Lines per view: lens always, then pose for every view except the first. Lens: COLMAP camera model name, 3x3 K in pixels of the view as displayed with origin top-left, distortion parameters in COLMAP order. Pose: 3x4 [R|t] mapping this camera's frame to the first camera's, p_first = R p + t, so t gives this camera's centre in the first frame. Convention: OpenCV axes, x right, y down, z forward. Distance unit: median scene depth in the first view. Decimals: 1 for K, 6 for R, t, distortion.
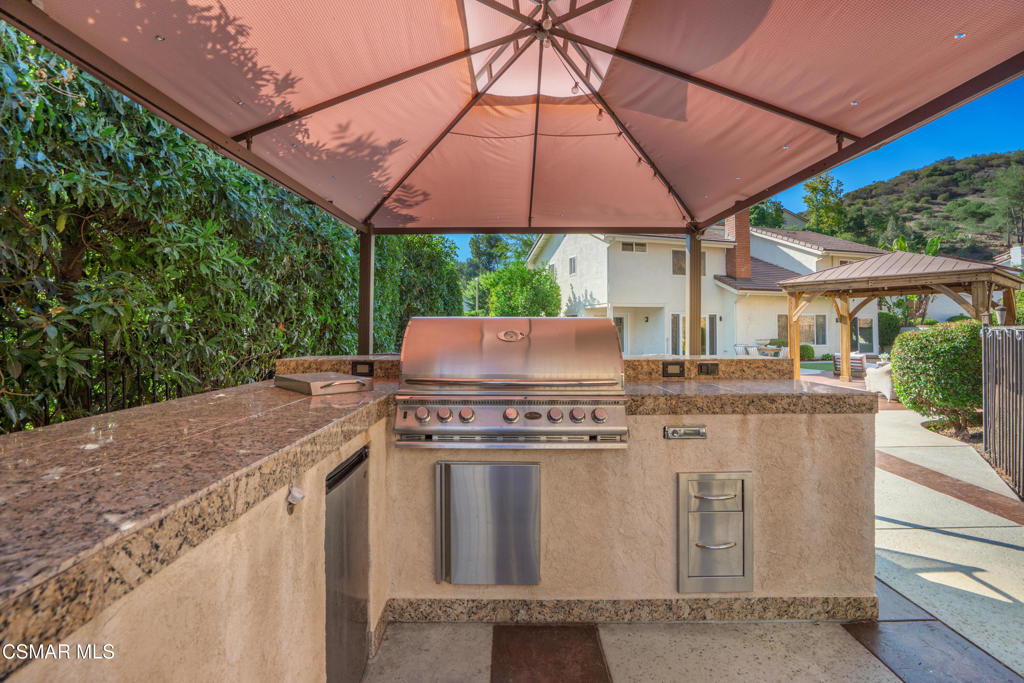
lens RADIAL K [[495.8, 0, 512.3], [0, 495.8, 316.0], [0, 0, 1]] dist [-0.024230, 0.004356]
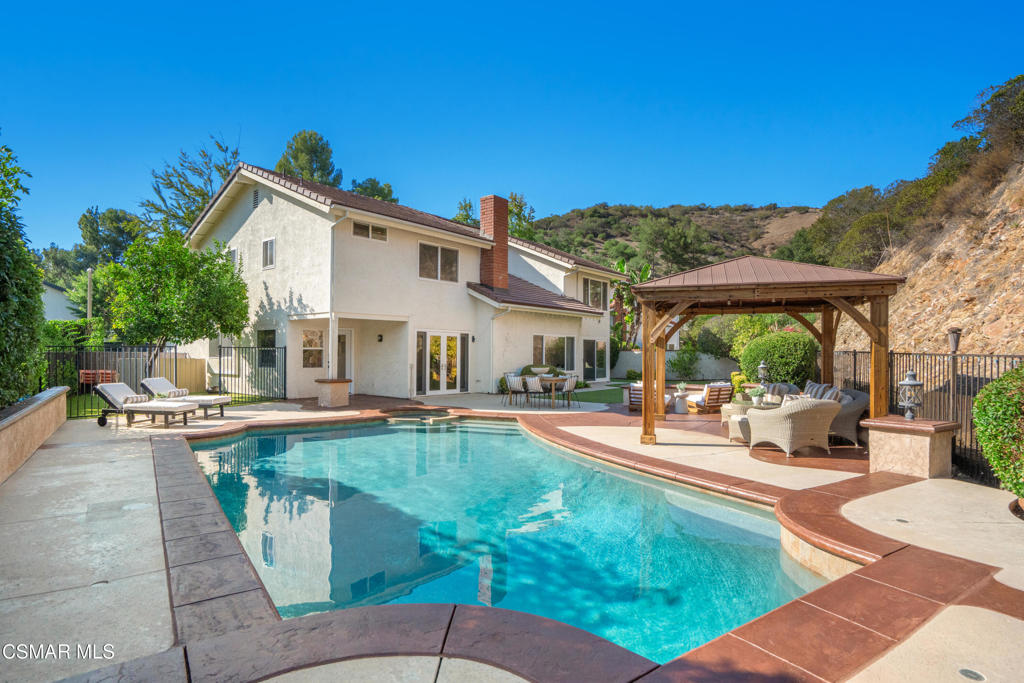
lens RADIAL K [[552.1, 0, 509.5], [0, 552.1, 347.6], [0, 0, 1]] dist [-0.025724, 0.000505]
pose [[0.834925, 0.009360, 0.550284, -0.007681], [-0.021265, 0.999657, 0.015262, 0.003424], [-0.549953, -0.024444, 0.834838, 0.187269]]
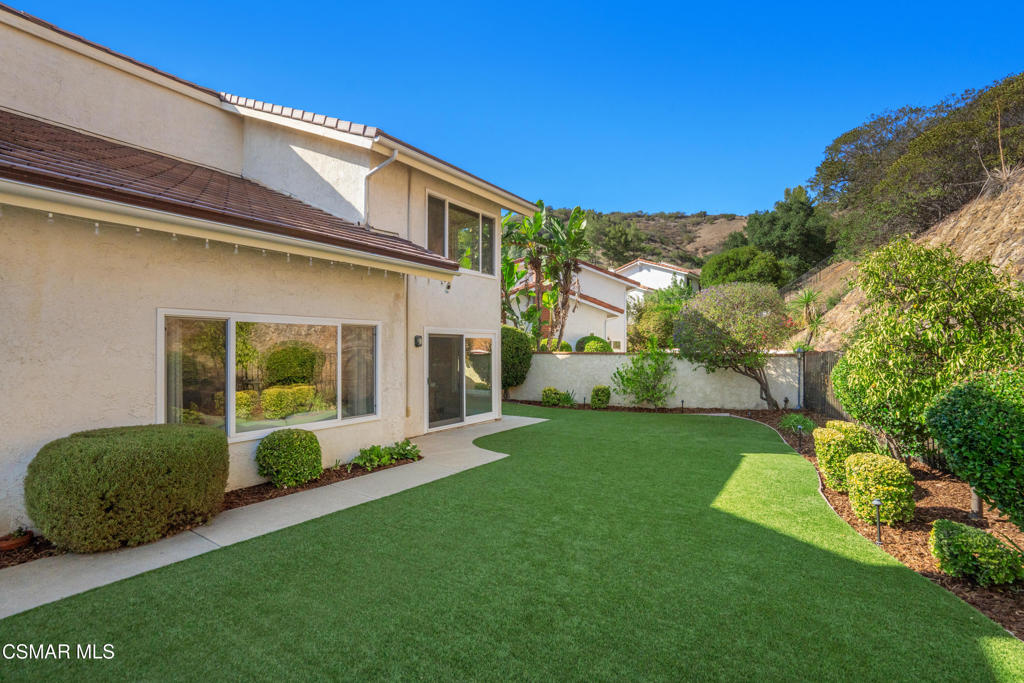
lens RADIAL K [[495.8, 0, 508.0], [0, 495.8, 339.0], [0, 0, 1]] dist [-0.024230, 0.004356]
pose [[0.788890, 0.012496, 0.614408, 0.408216], [-0.019324, 0.999803, 0.004478, 0.002930], [-0.614231, -0.015405, 0.788976, 0.551490]]
